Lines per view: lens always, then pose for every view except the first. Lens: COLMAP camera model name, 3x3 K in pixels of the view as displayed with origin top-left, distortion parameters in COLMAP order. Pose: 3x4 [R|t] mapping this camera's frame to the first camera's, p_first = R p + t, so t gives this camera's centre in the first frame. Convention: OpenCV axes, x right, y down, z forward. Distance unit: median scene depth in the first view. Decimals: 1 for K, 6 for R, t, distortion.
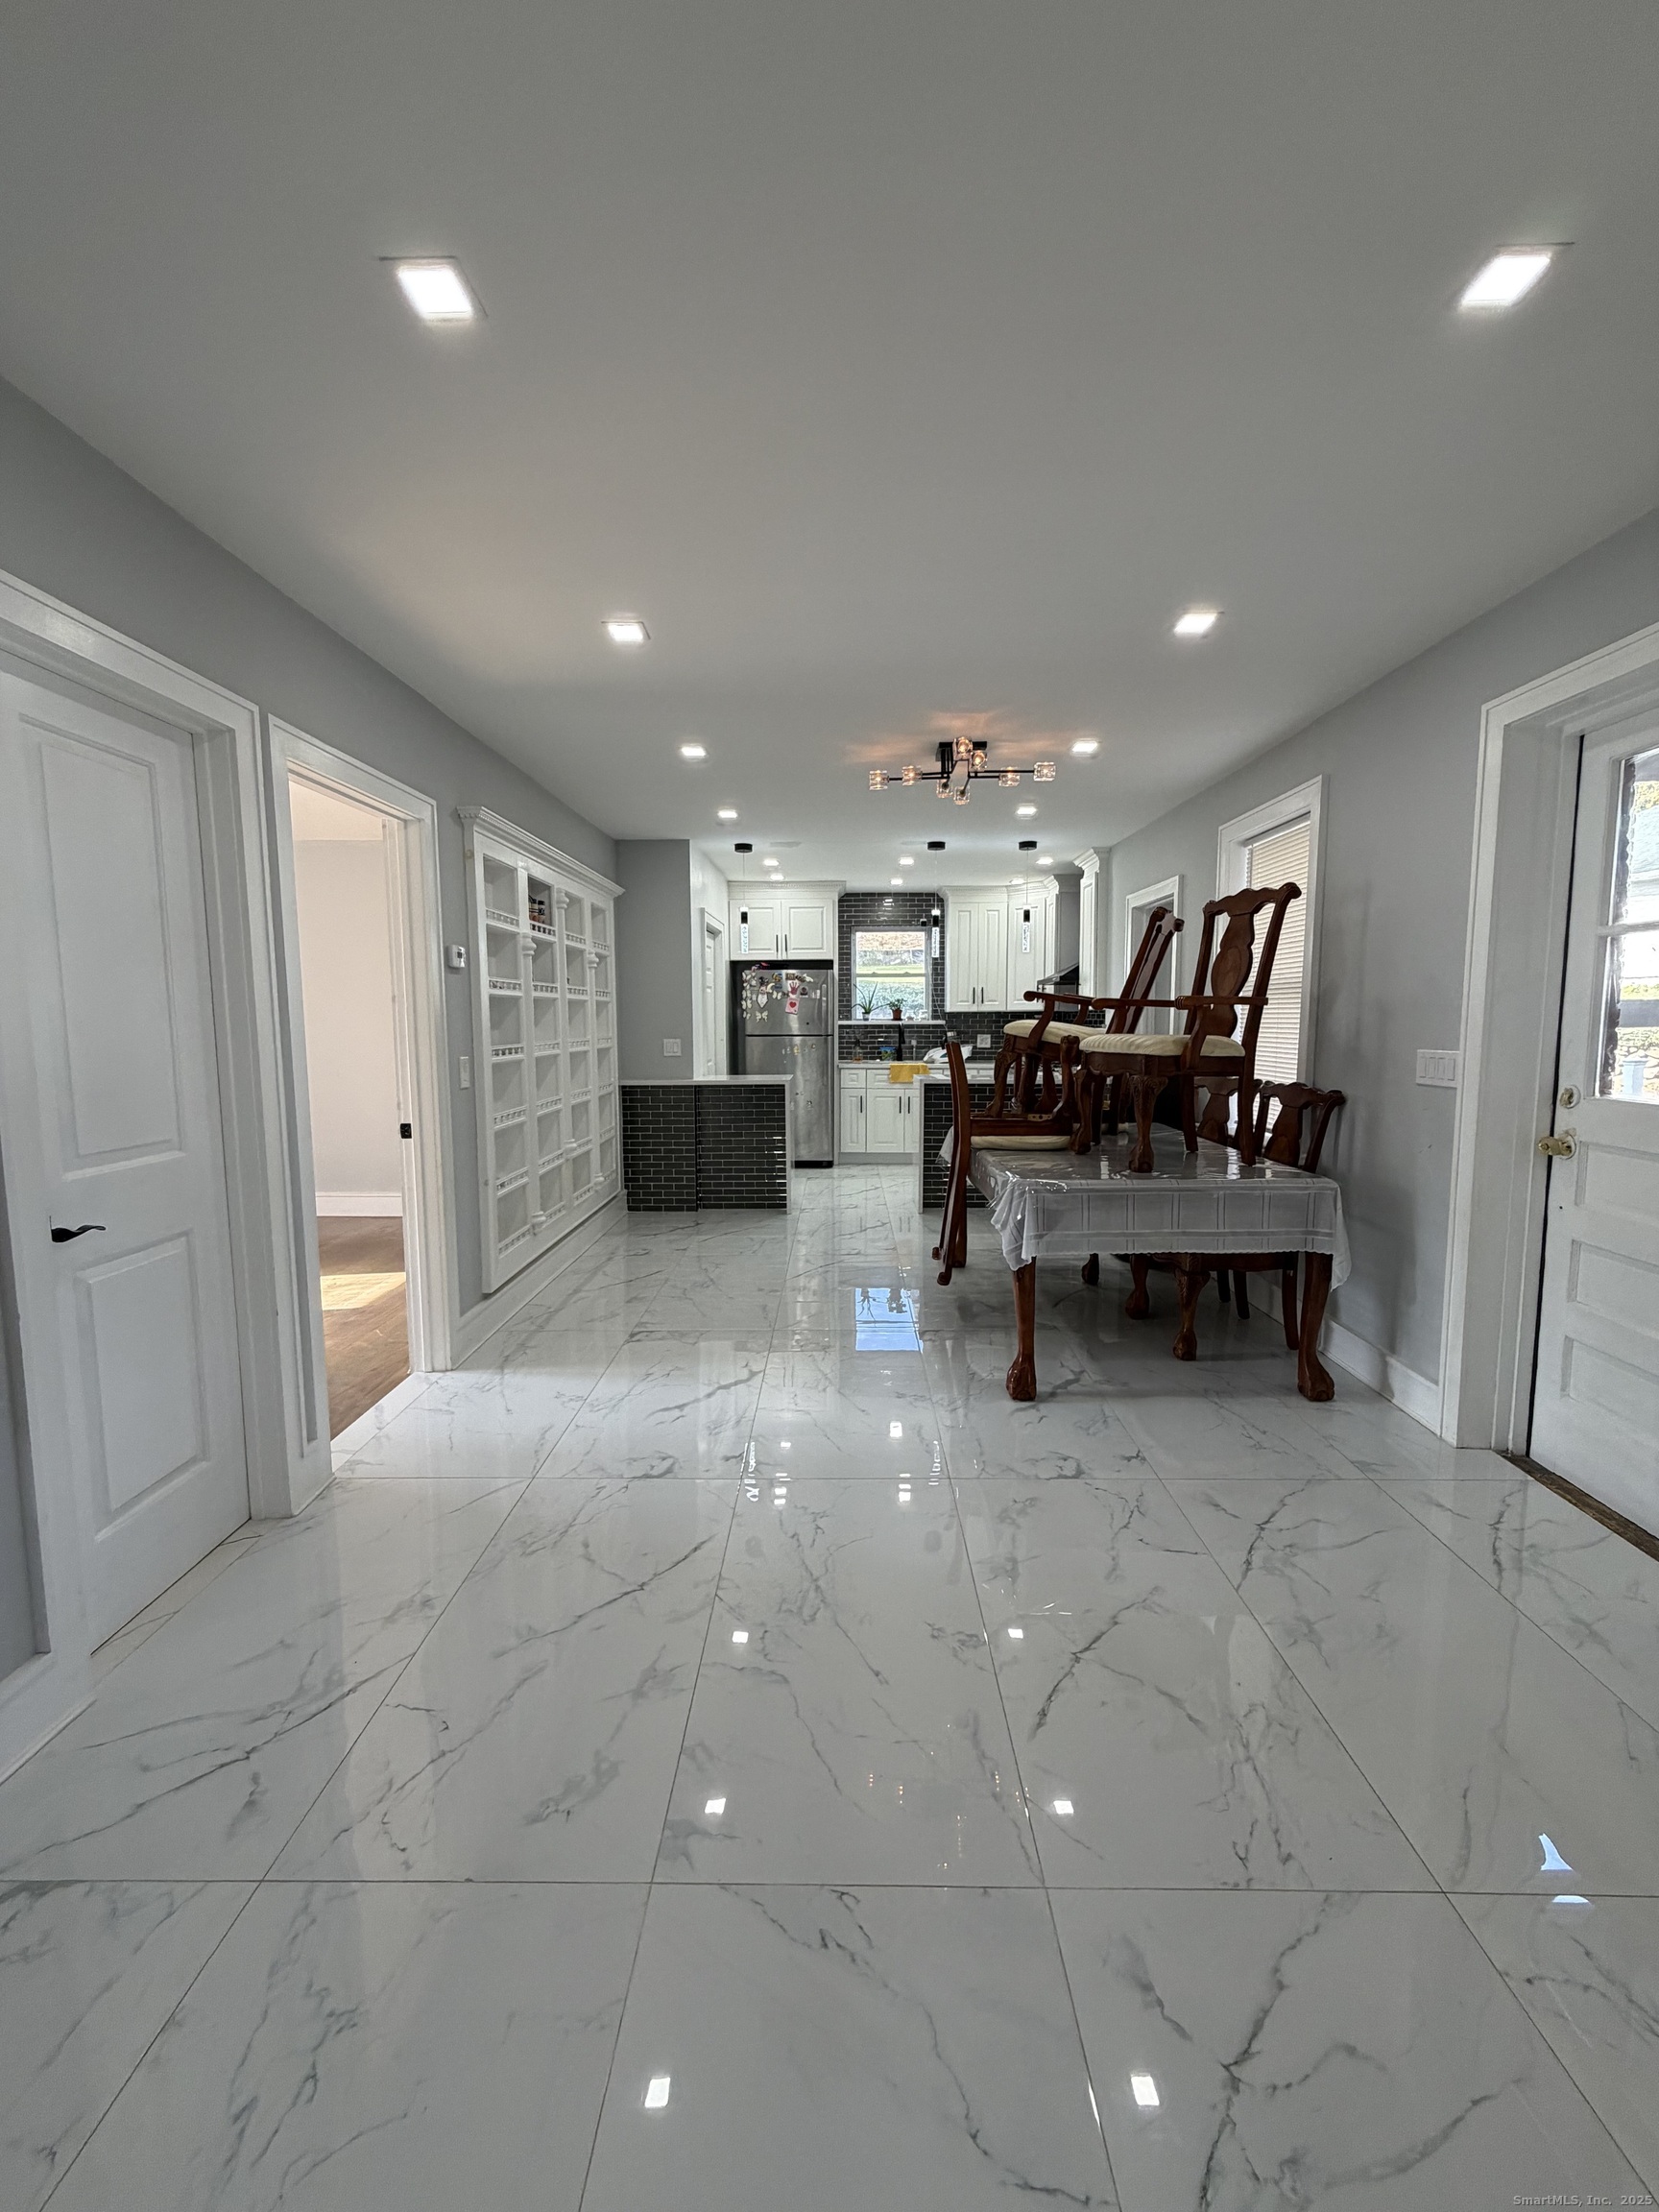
lens RADIAL K [[873.0, 0, 837.9], [0, 873.0, 1103.6], [0, 0, 1]] dist [0.001533, 0.000051]
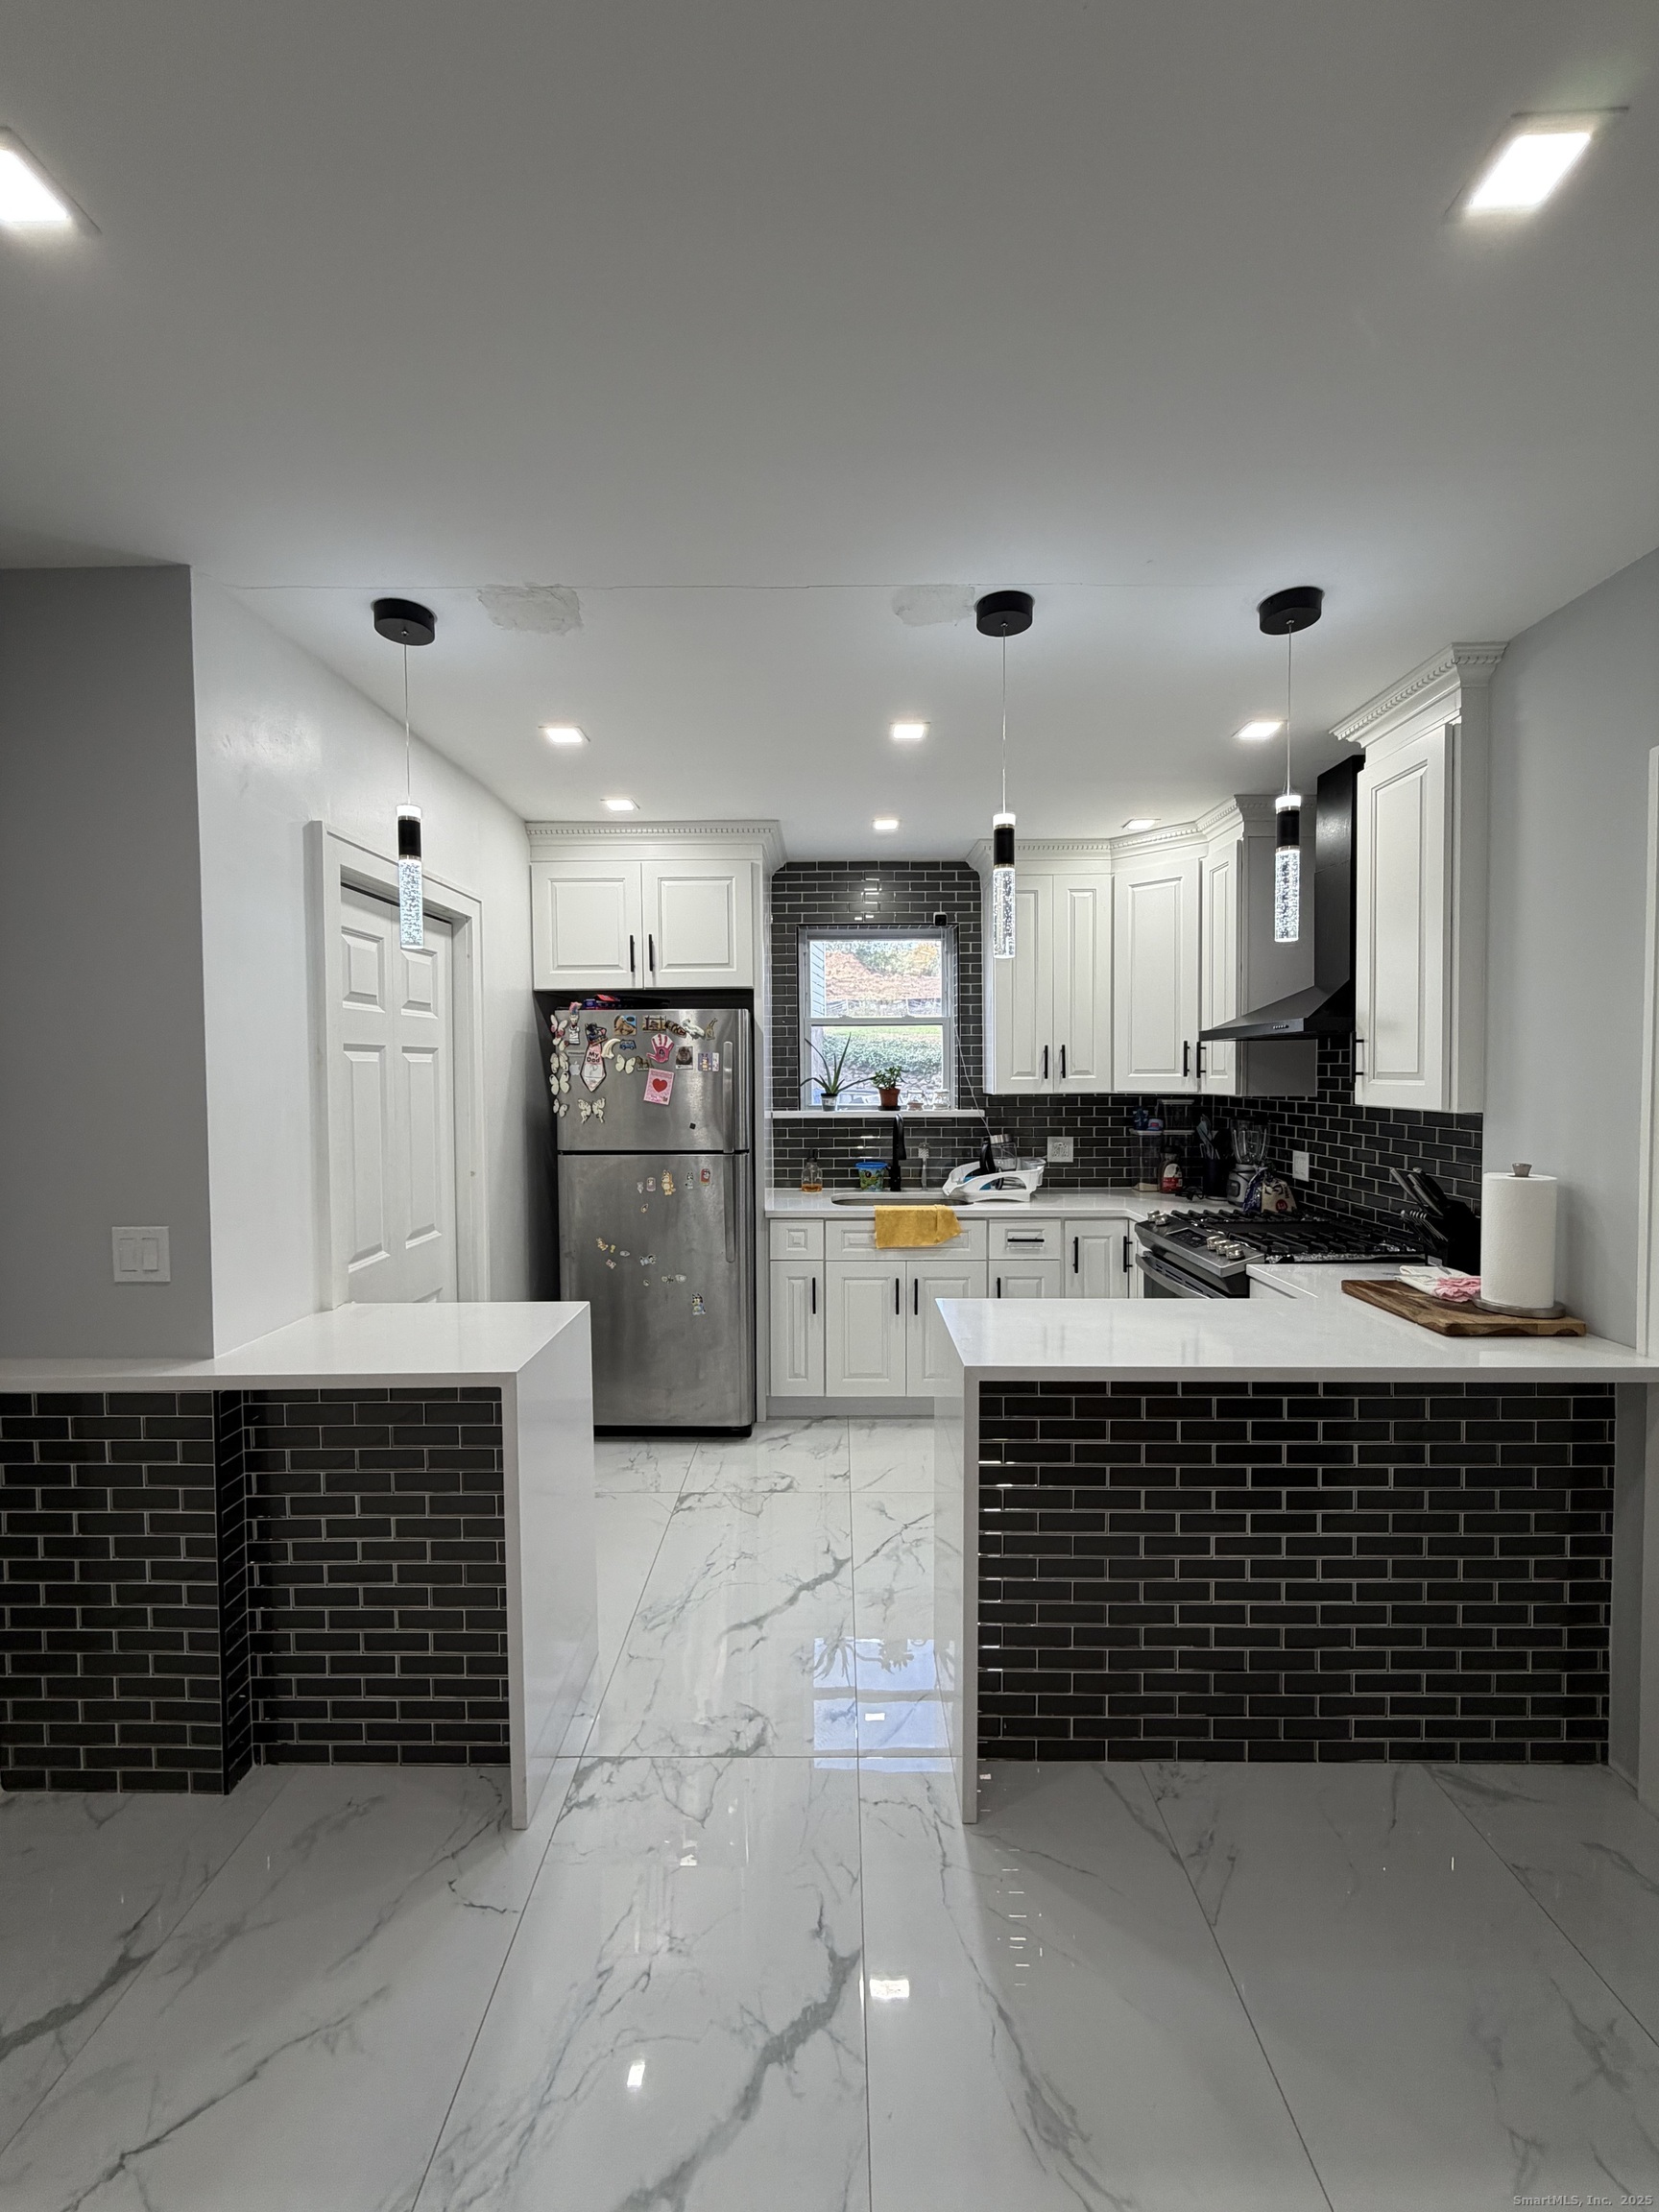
lens RADIAL K [[873.0, 0, 831.2], [0, 873.0, 1098.5], [0, 0, 1]] dist [0.001533, 0.000051]
pose [[0.999994, -0.002226, -0.002651, 0.035830], [0.002049, 0.997886, -0.064953, -0.070384], [0.002790, 0.064947, 0.997885, 0.502056]]
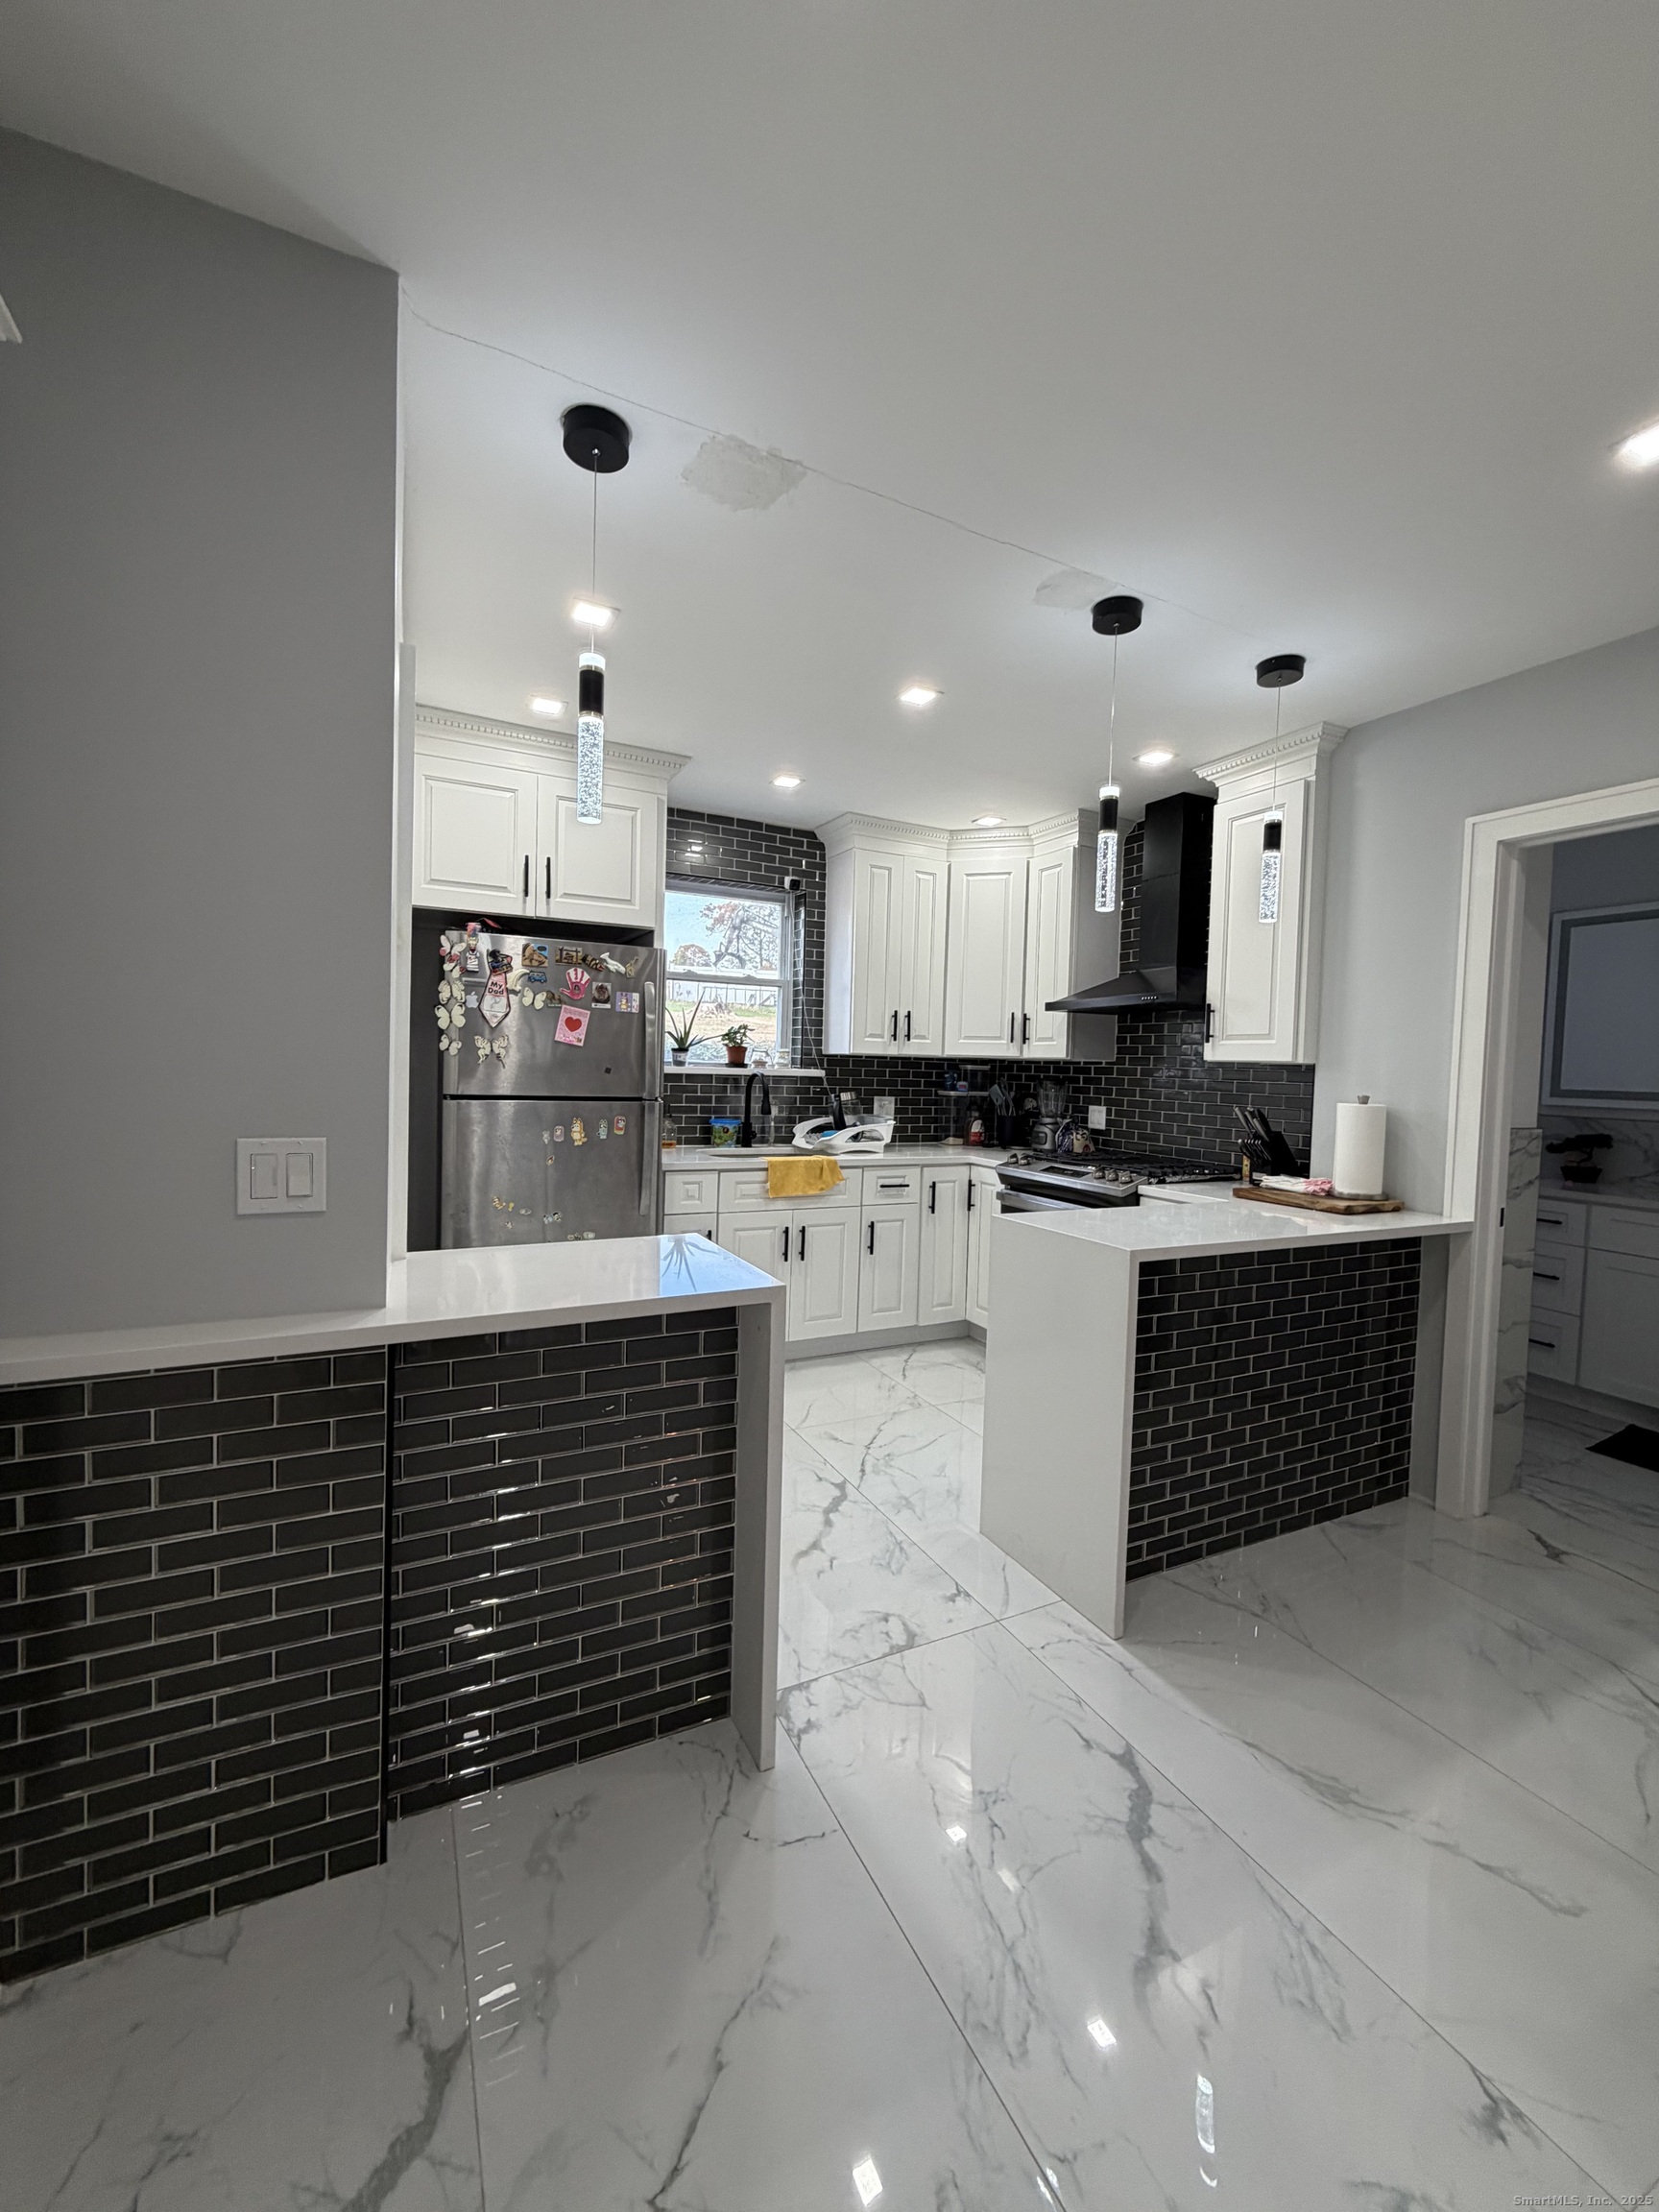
lens RADIAL K [[873.0, 0, 829.3], [0, 873.0, 1097.8], [0, 0, 1]] dist [0.001533, 0.000051]
pose [[0.892886, 0.013777, 0.450072, -0.118657], [0.010815, 0.998587, -0.052023, -0.051108], [-0.450153, 0.051318, 0.891476, 0.531335]]
